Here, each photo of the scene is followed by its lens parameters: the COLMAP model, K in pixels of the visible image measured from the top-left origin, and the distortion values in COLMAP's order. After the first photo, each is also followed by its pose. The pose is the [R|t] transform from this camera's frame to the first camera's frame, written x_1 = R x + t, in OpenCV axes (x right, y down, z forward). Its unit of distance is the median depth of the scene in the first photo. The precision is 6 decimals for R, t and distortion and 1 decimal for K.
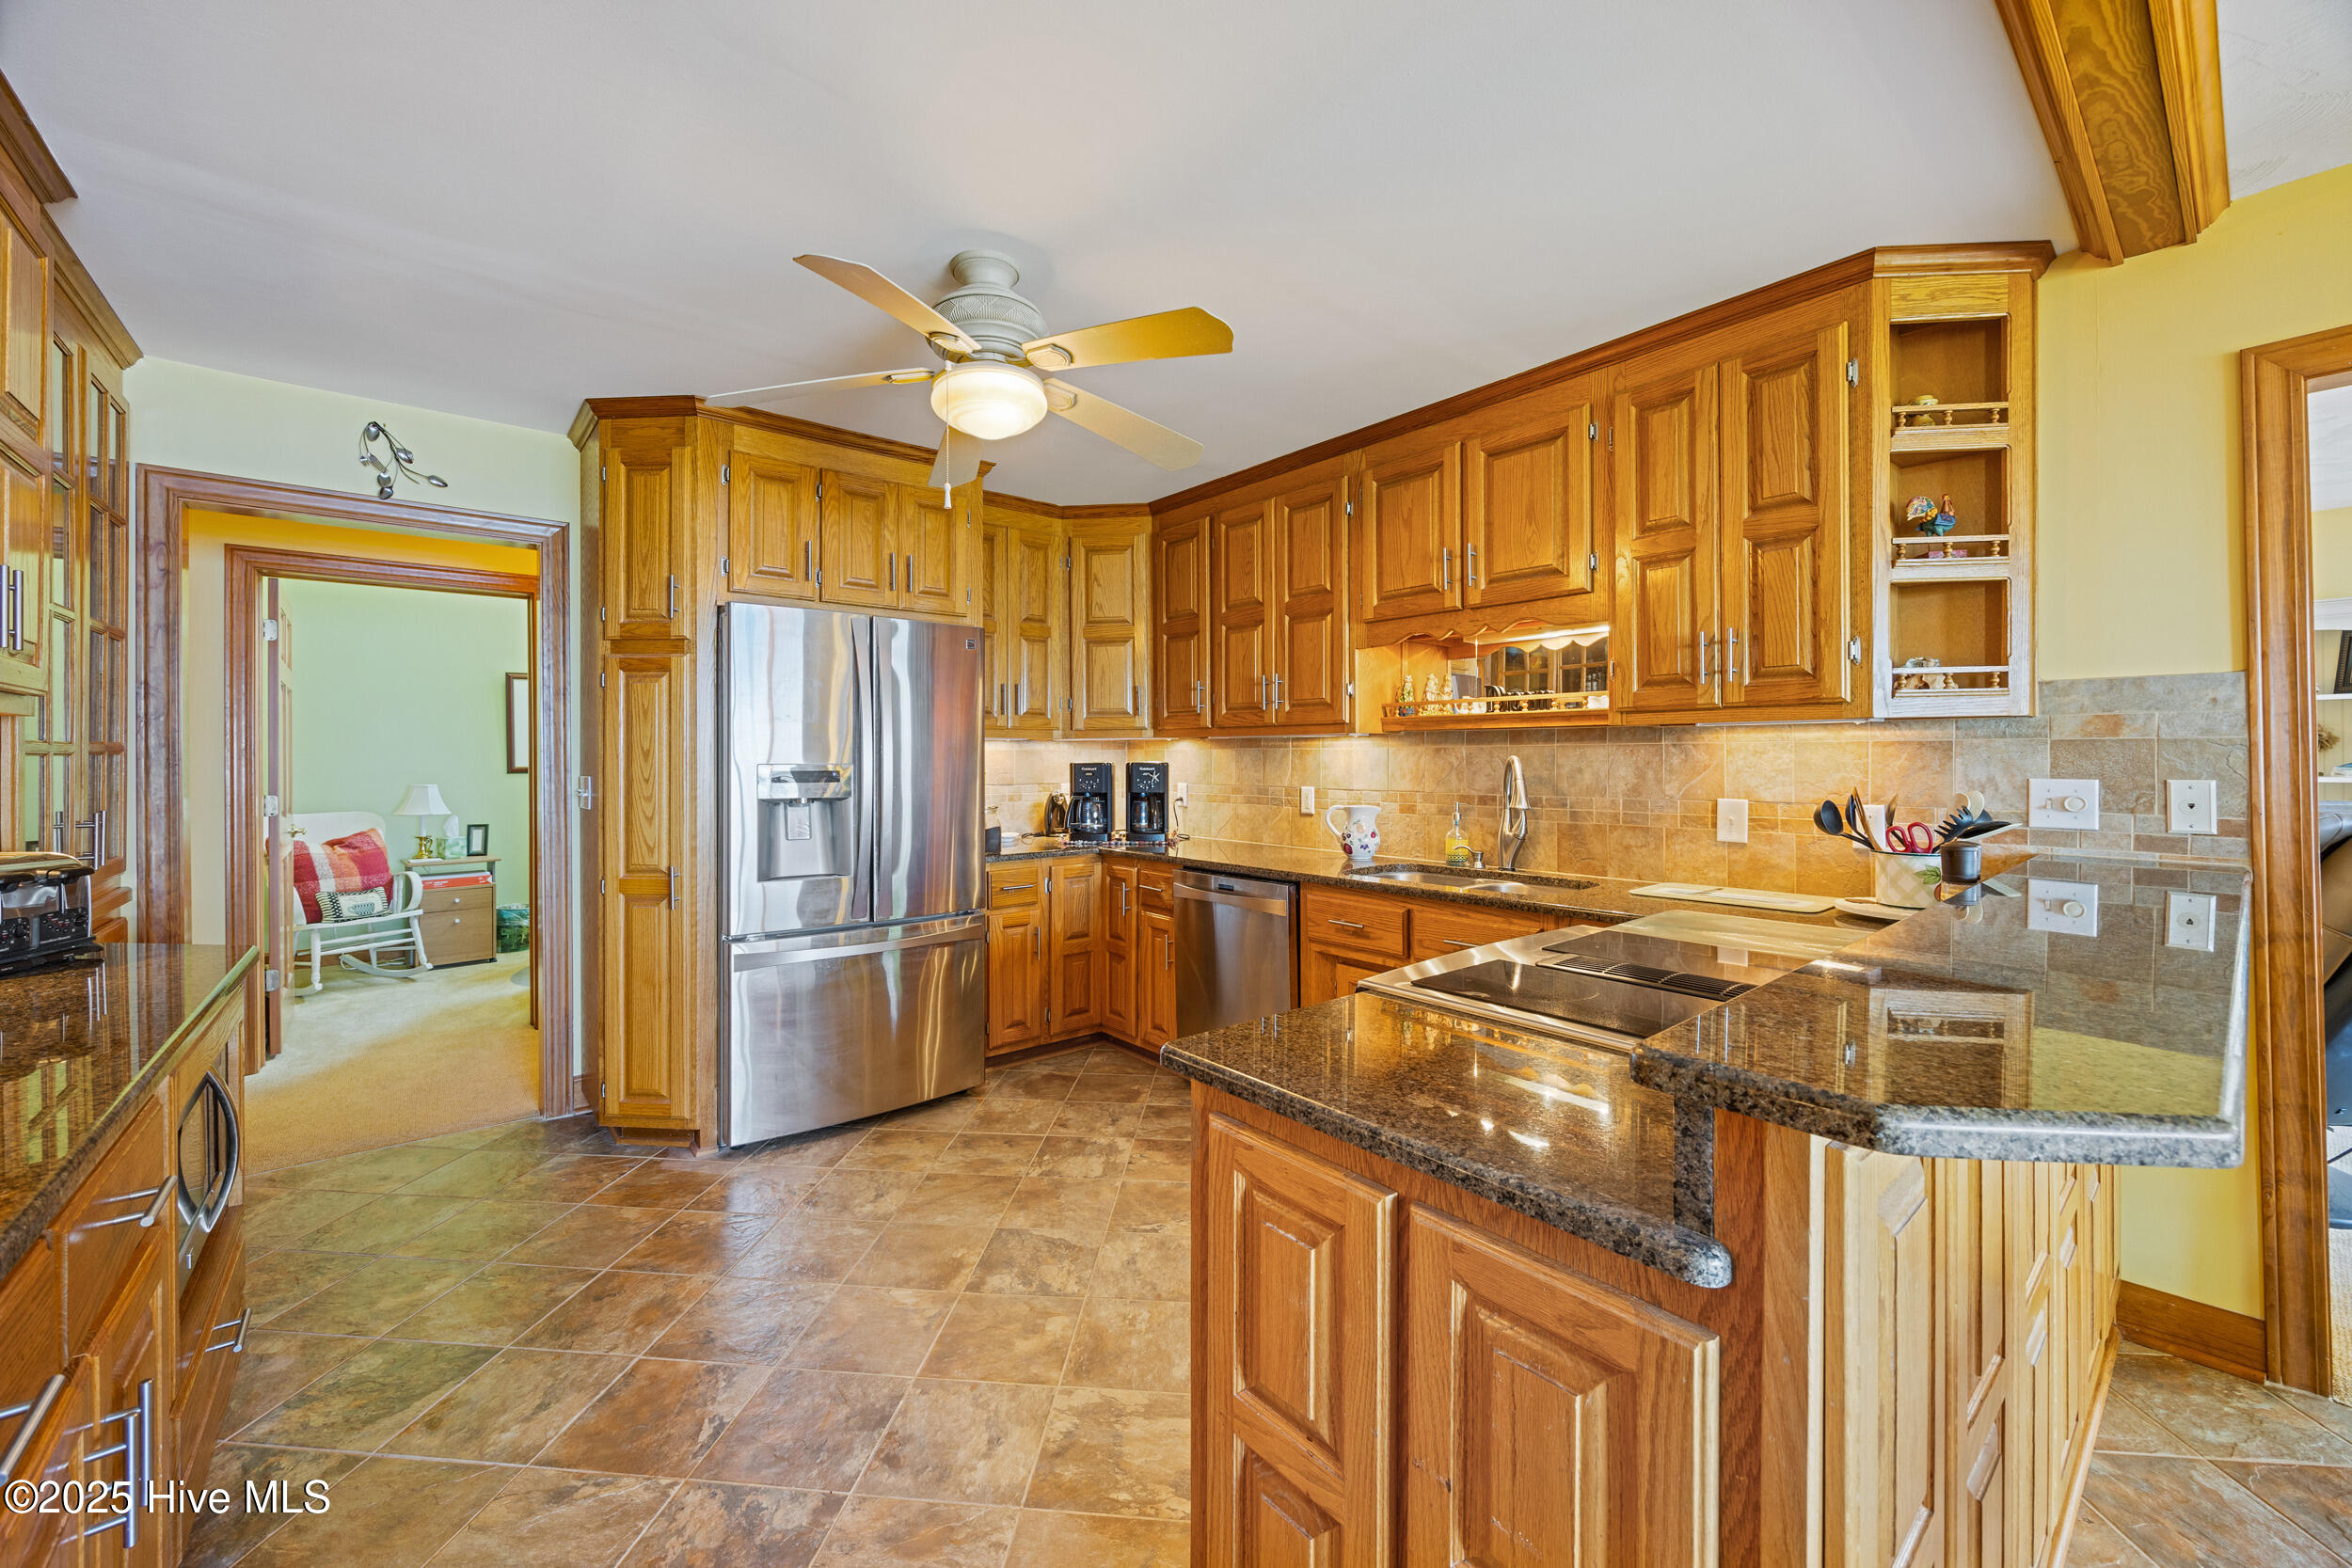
lens RADIAL K [[906.7, 0, 1147.4], [0, 906.7, 753.0], [0, 0, 1]] dist [-0.003103, -0.000157]
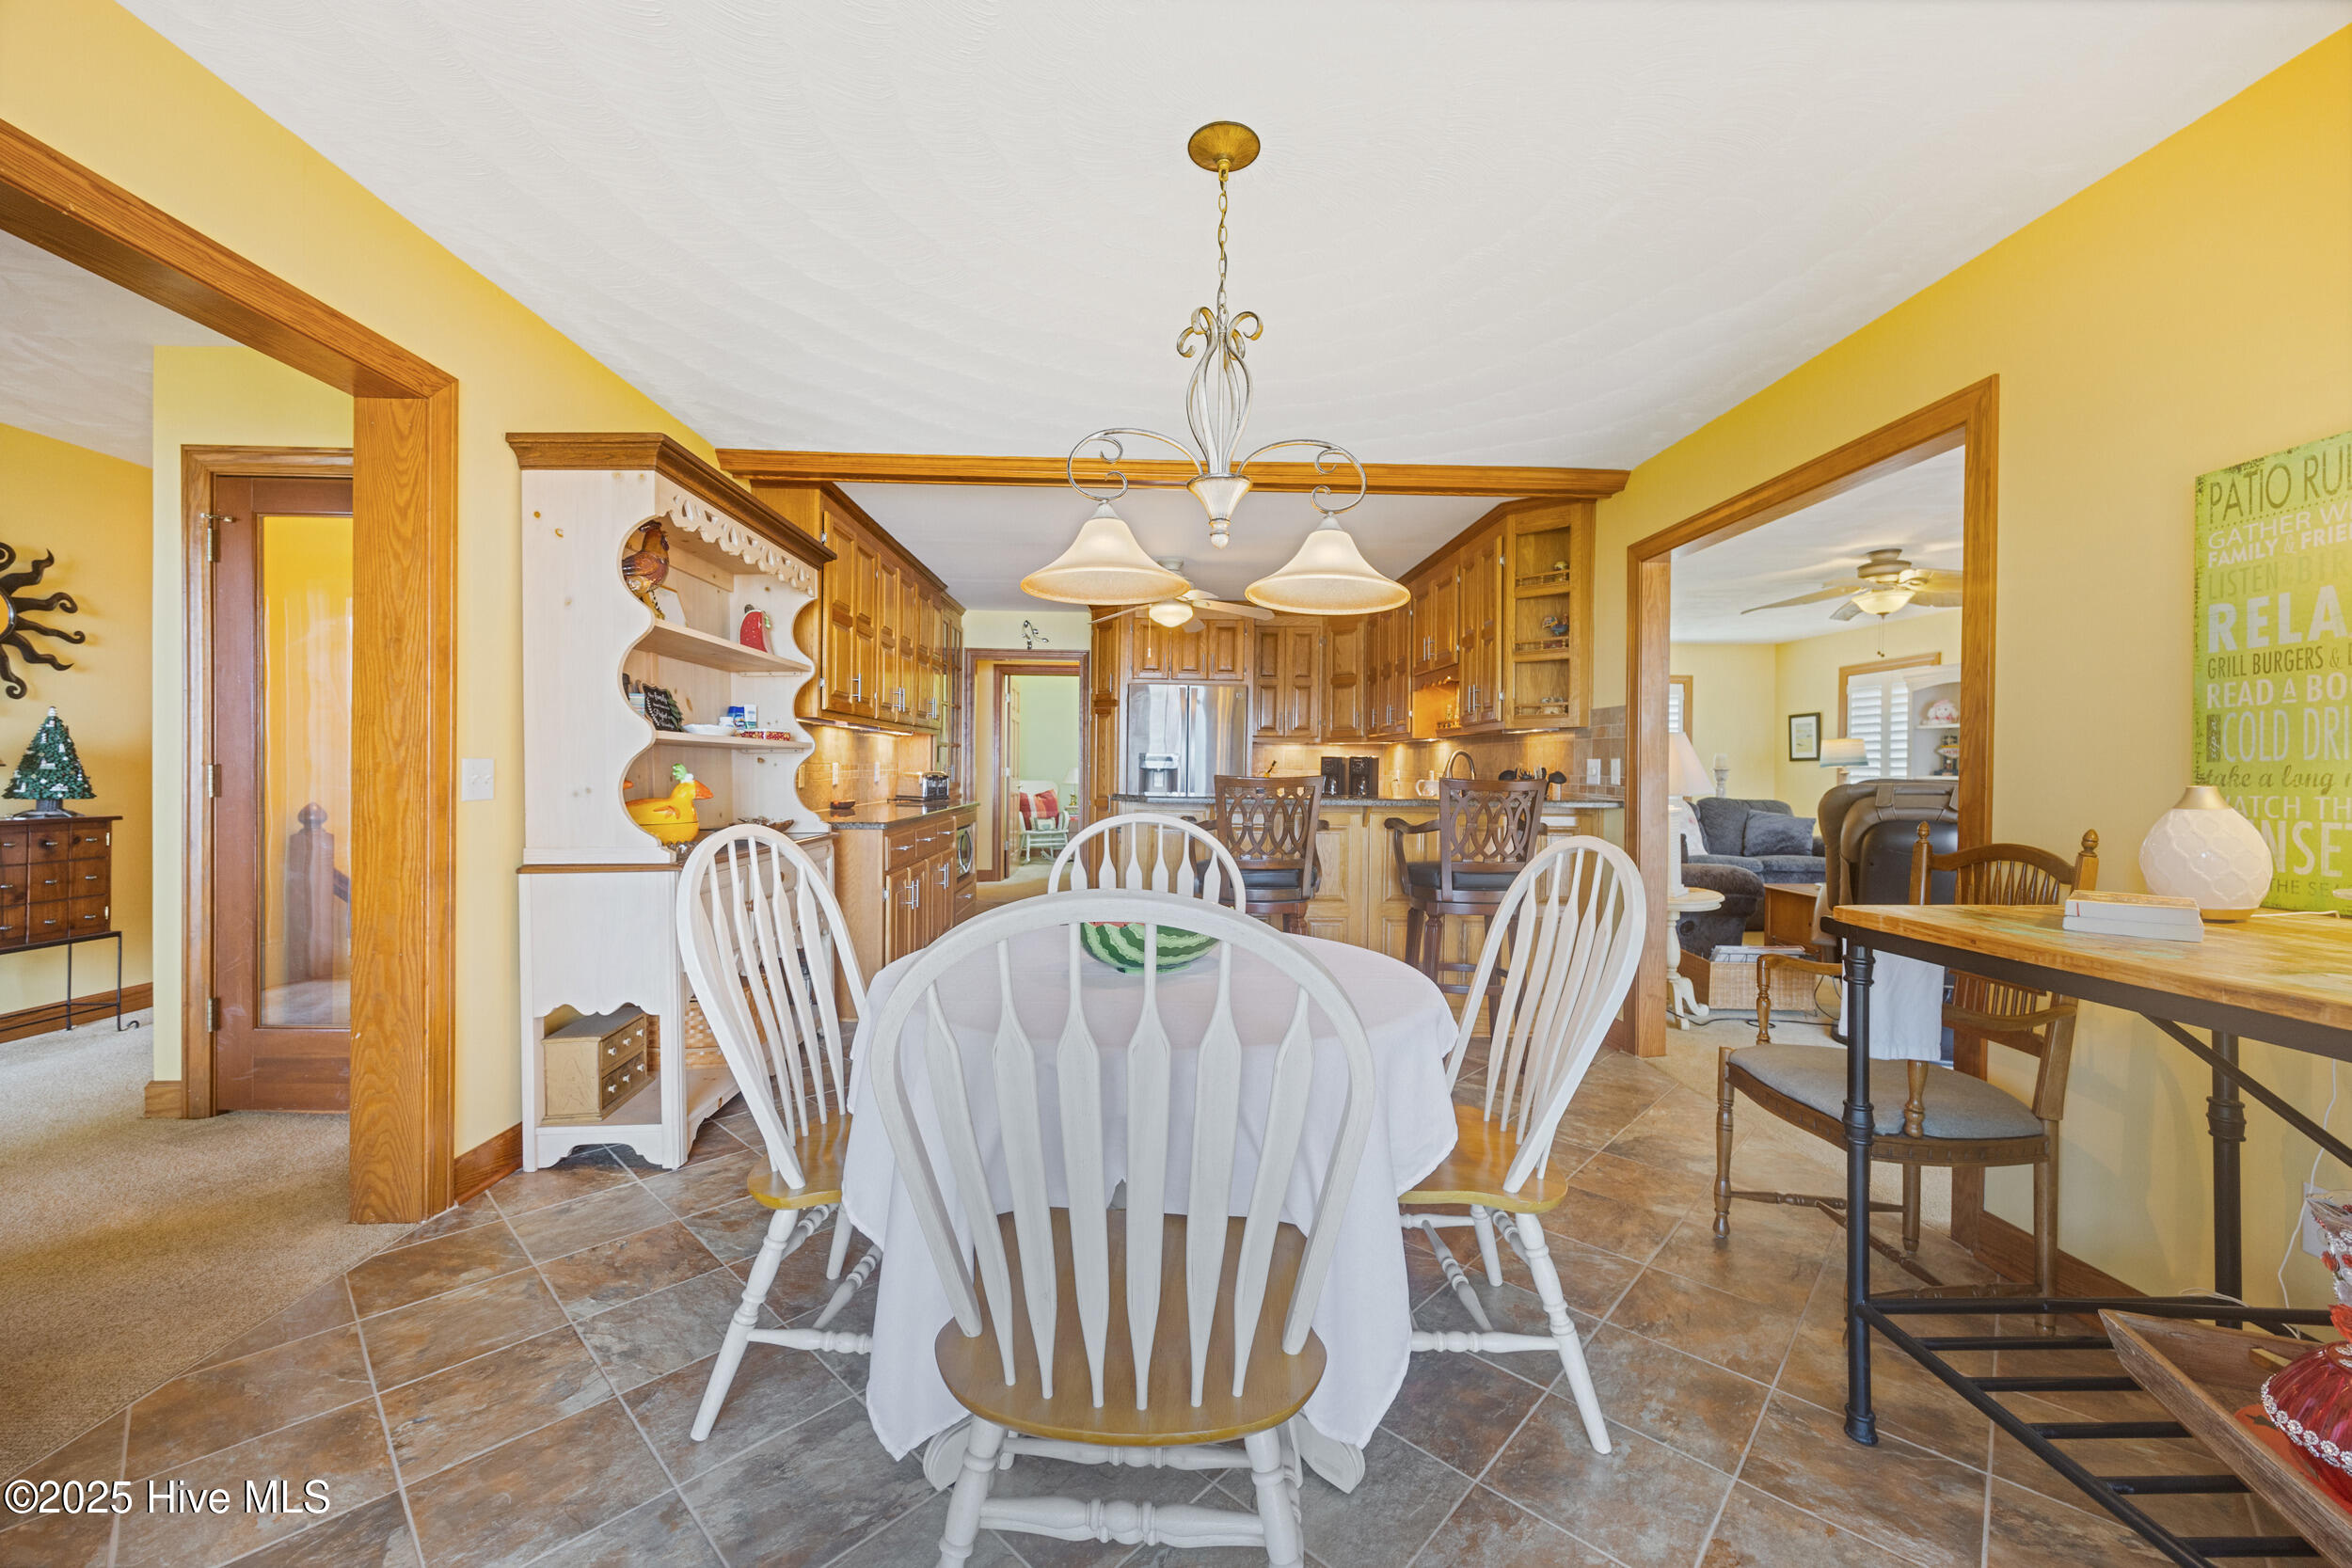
lens RADIAL K [[906.7, 0, 1170.8], [0, 906.7, 770.8], [0, 0, 1]] dist [-0.003103, -0.000157]
pose [[0.794881, 0.014306, -0.606597, 1.024268], [-0.008569, 0.999887, 0.012352, 0.027635], [0.606705, -0.004621, 0.794914, -0.790648]]
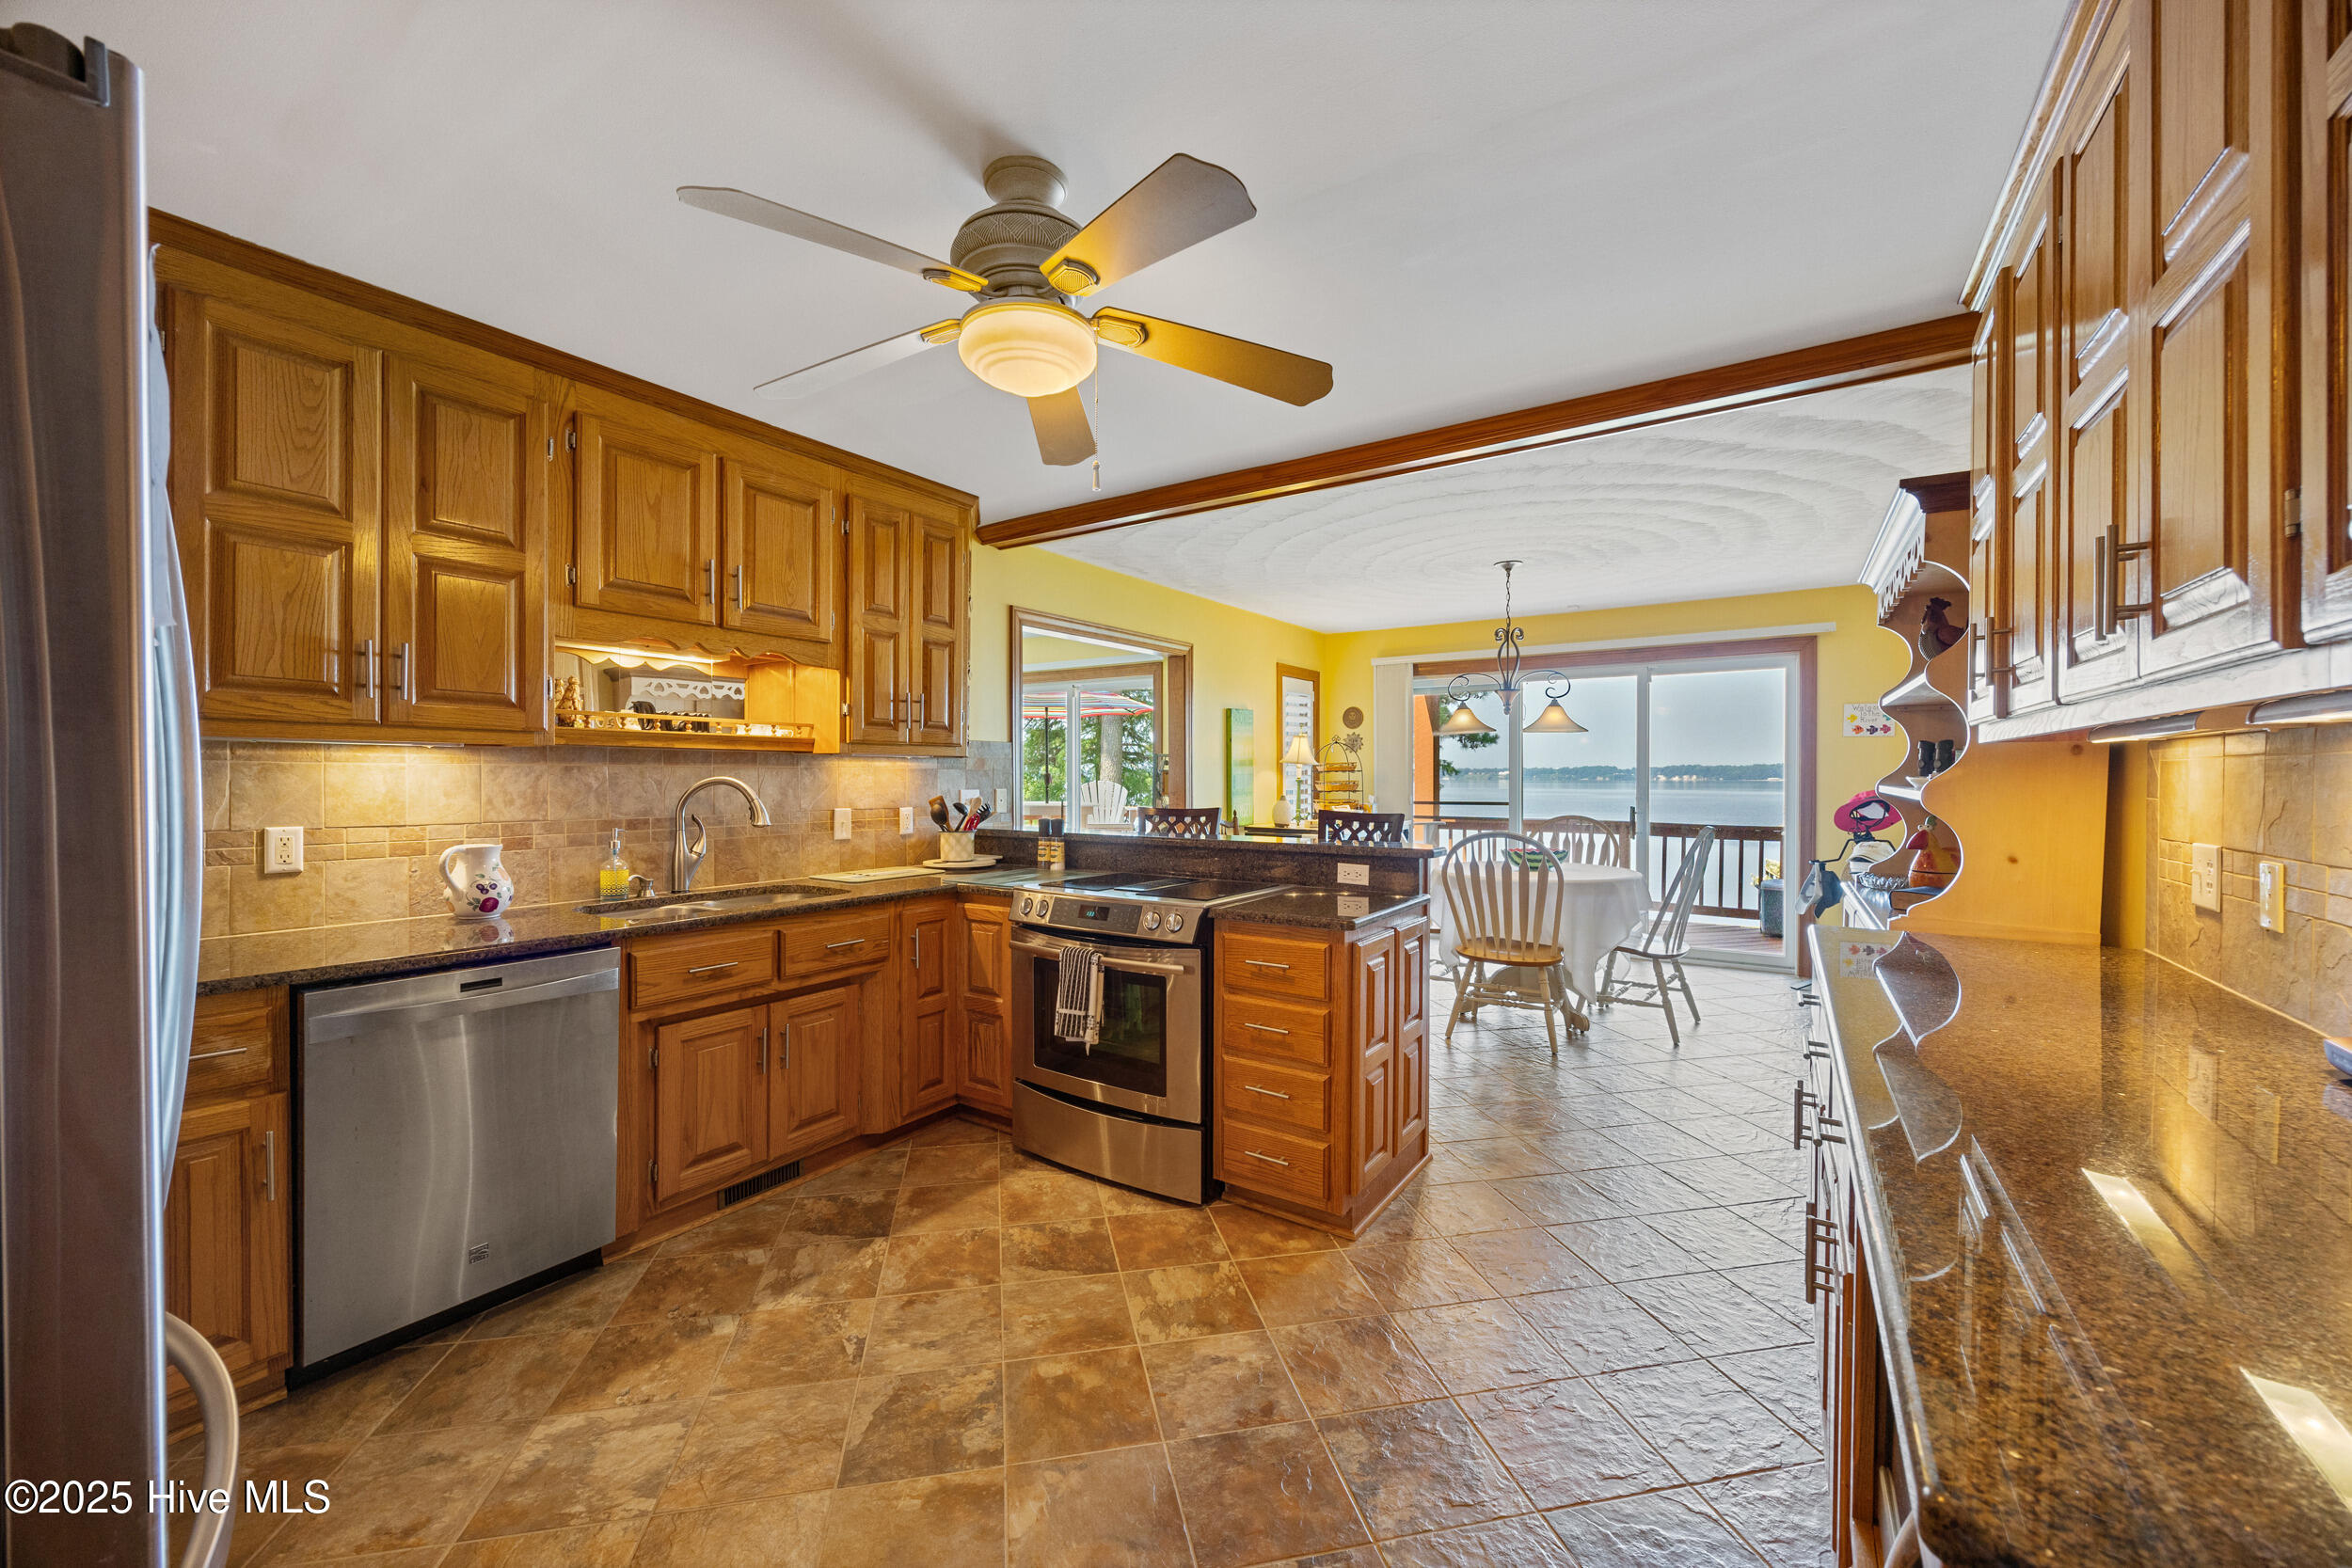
lens RADIAL K [[906.7, 0, 1187.1], [0, 906.7, 780.9], [0, 0, 1]] dist [-0.003103, -0.000157]
pose [[-0.314169, -0.000953, 0.949367, -0.723123], [-0.005446, 0.999985, -0.000798, 0.005824], [-0.949351, -0.005421, -0.314169, 0.801597]]
